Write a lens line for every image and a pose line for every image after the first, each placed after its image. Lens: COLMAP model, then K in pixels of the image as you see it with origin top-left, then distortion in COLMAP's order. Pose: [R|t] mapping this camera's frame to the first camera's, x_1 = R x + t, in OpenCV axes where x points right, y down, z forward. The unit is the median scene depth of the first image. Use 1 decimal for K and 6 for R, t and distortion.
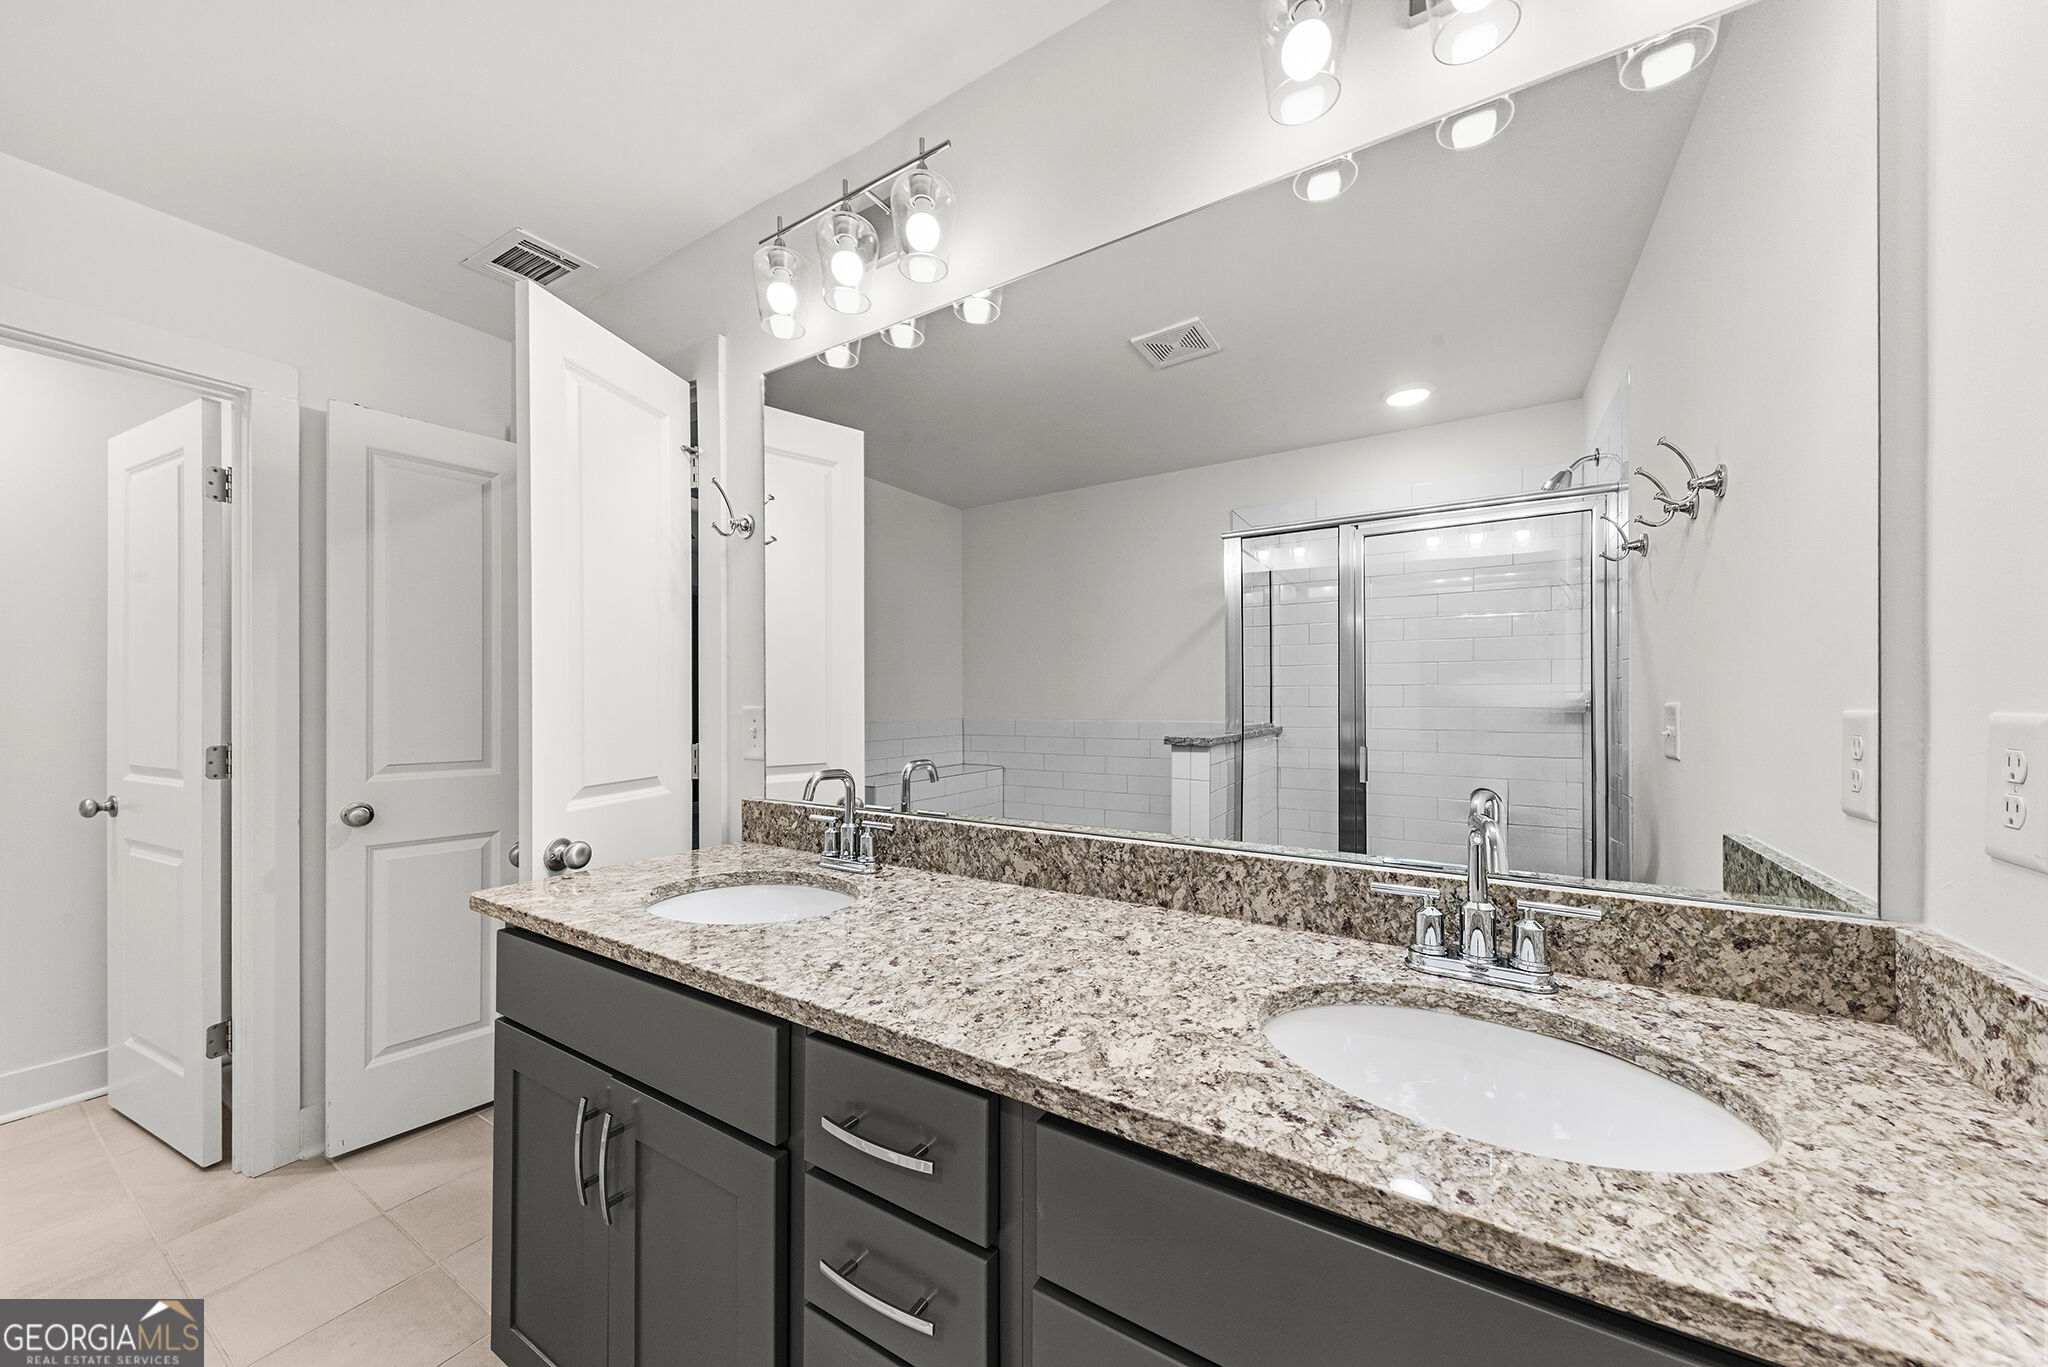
lens RADIAL K [[706.1, 0, 1030.3], [0, 706.1, 686.0], [0, 0, 1]] dist [0.000638, -0.000310]
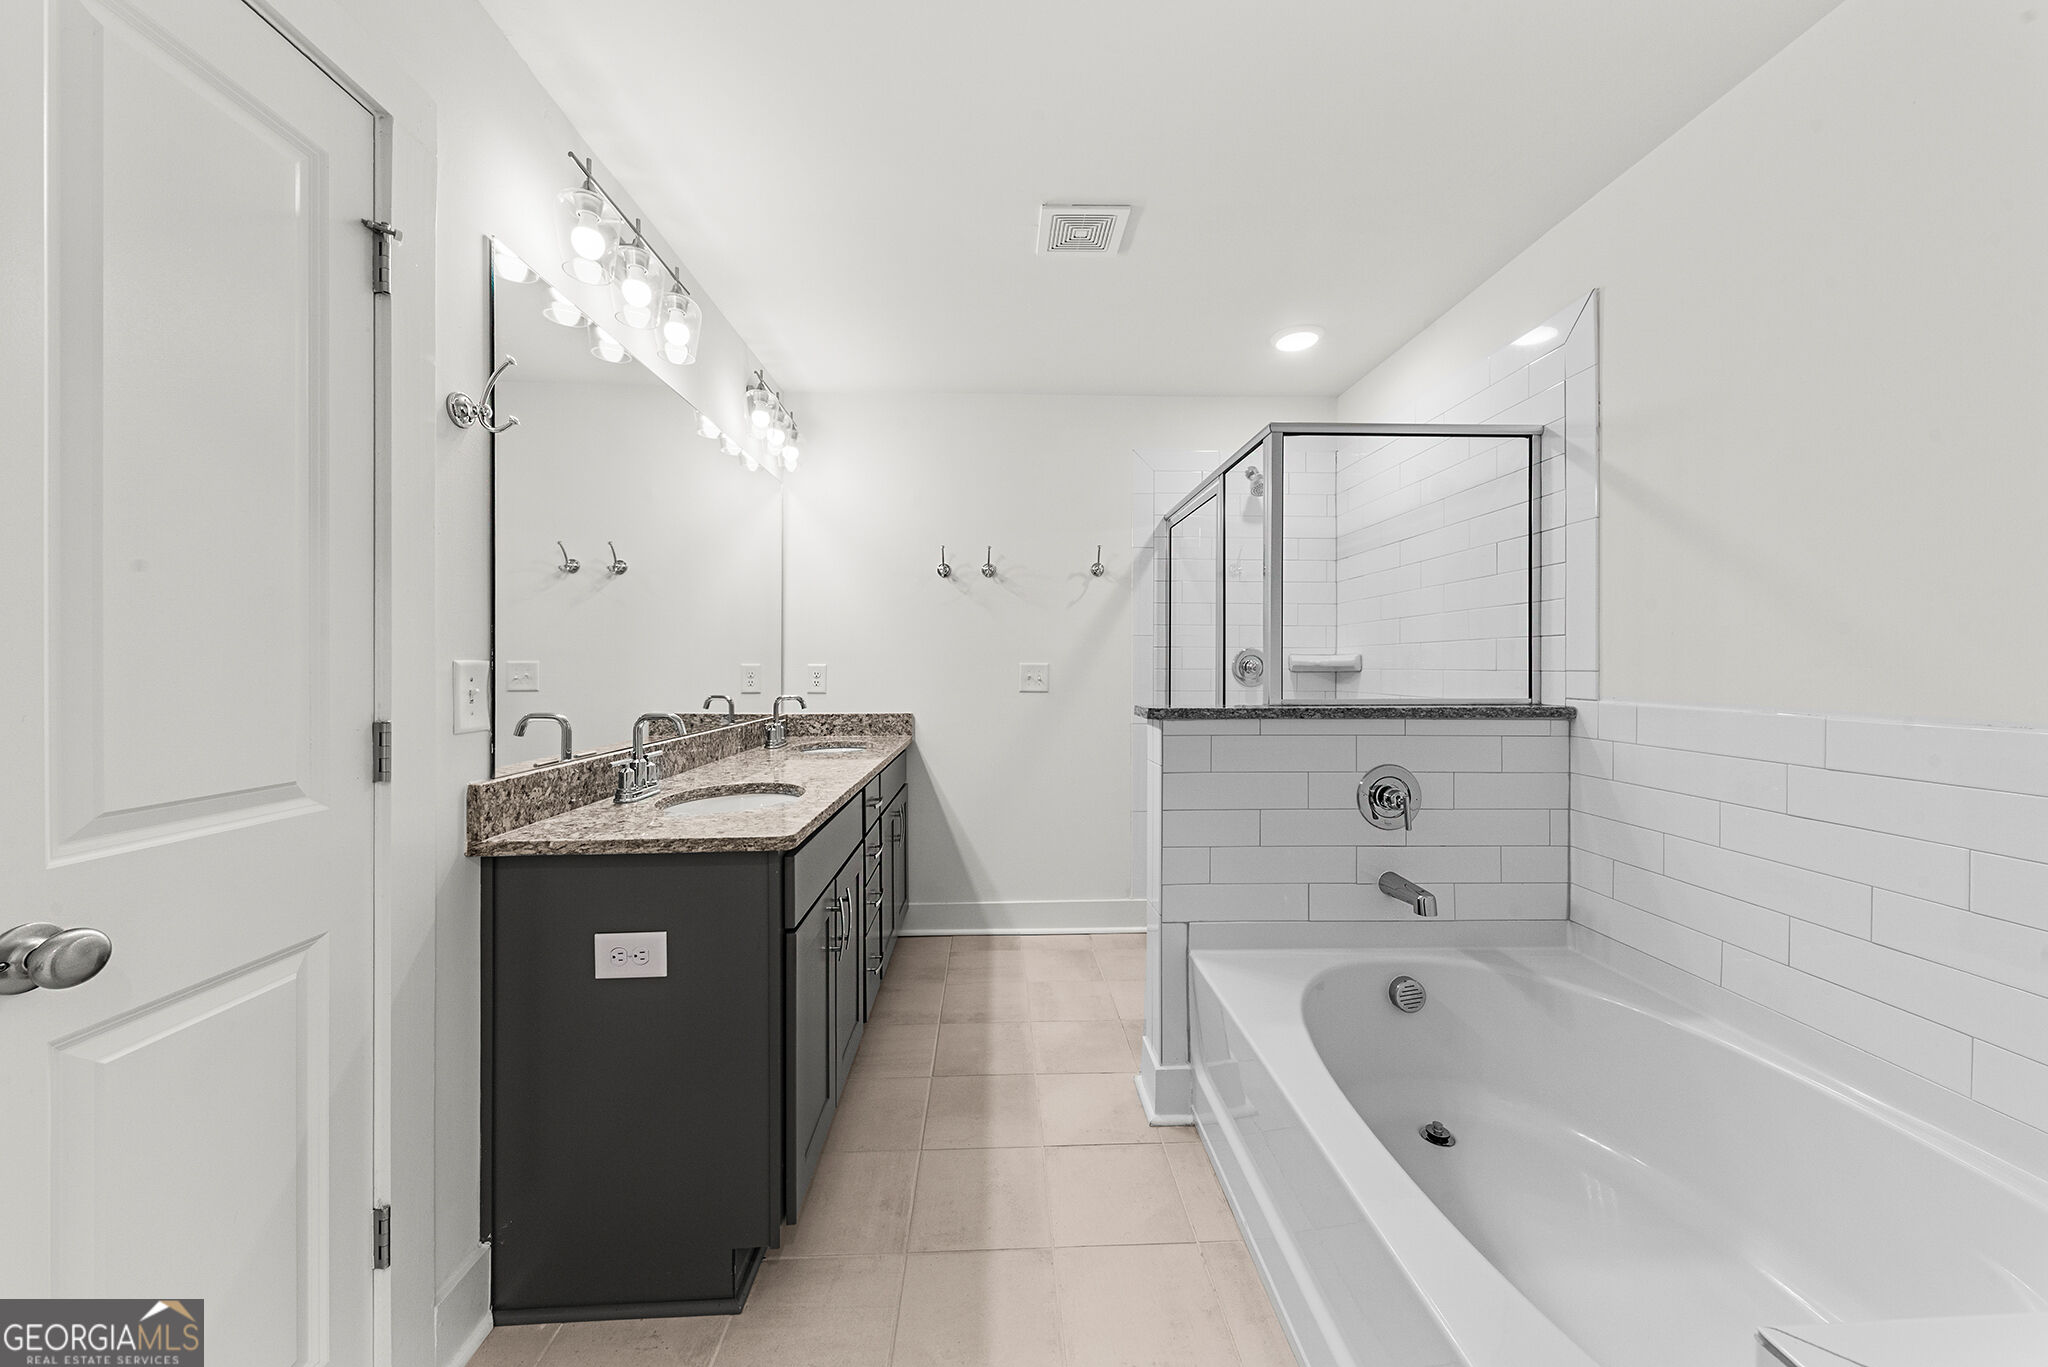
lens RADIAL K [[694.7, 0, 1028.5], [0, 694.7, 701.1], [0, 0, 1]] dist [0.016049, -0.003135]
pose [[-0.560892, -0.038565, 0.826990, -1.826287], [-0.013679, 0.999210, 0.037319, 0.052022], [-0.827776, 0.009620, -0.560976, 1.286328]]
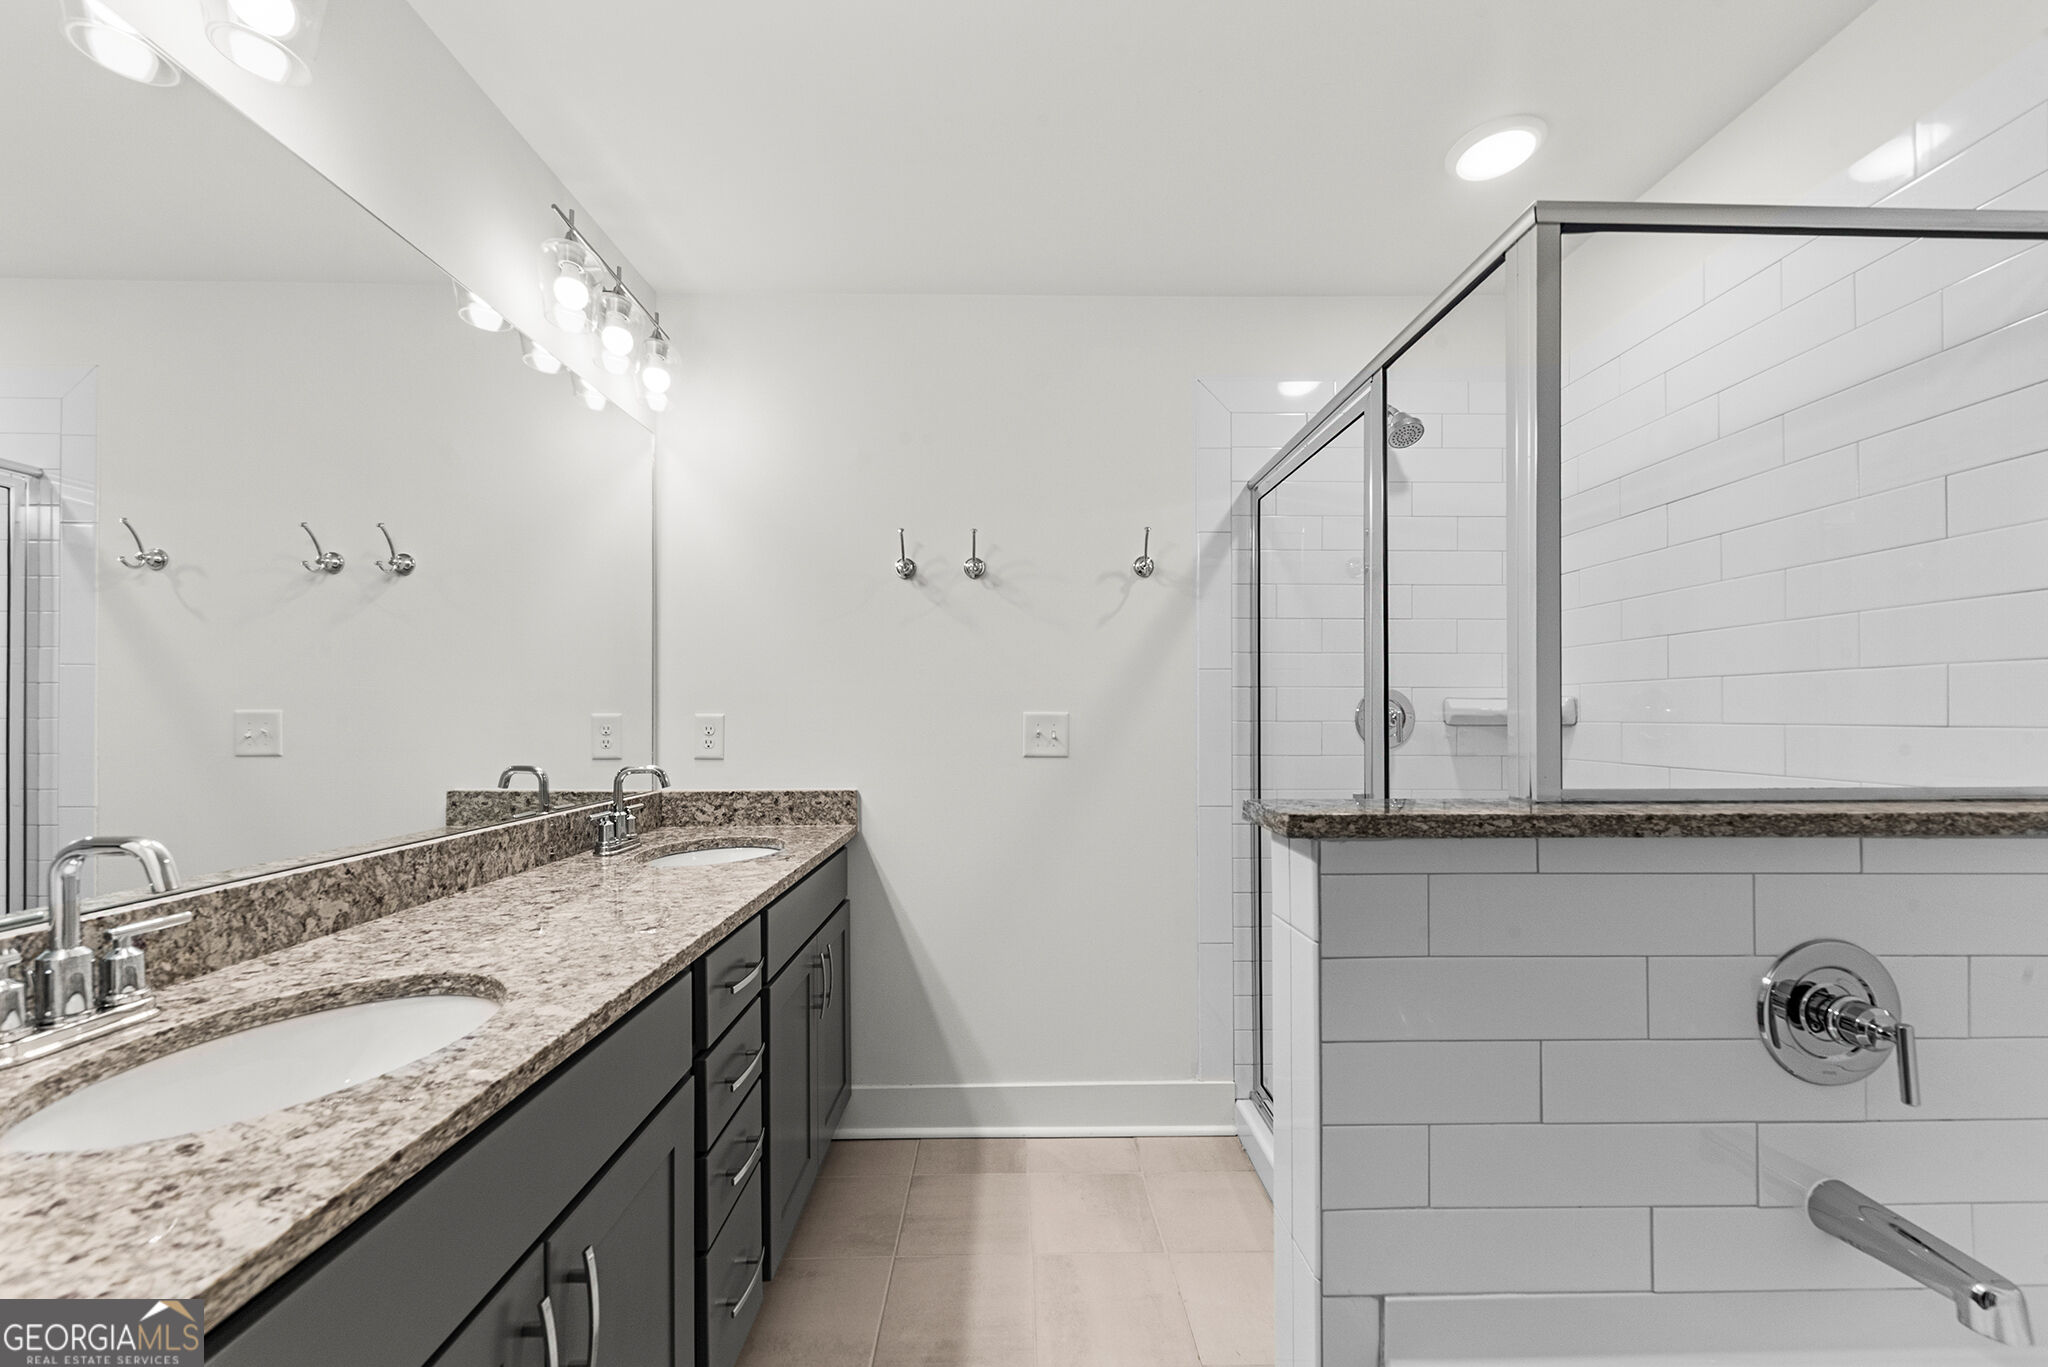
lens RADIAL K [[752.7, 0, 1024.0], [0, 752.7, 683.5], [0, 0, 1]] dist [-0.000756, -0.000044]
pose [[-0.532776, 0.038355, 0.845387, -1.205044], [-0.013215, 0.998473, -0.053629, 0.036544], [-0.846153, -0.039744, -0.531455, 0.831148]]
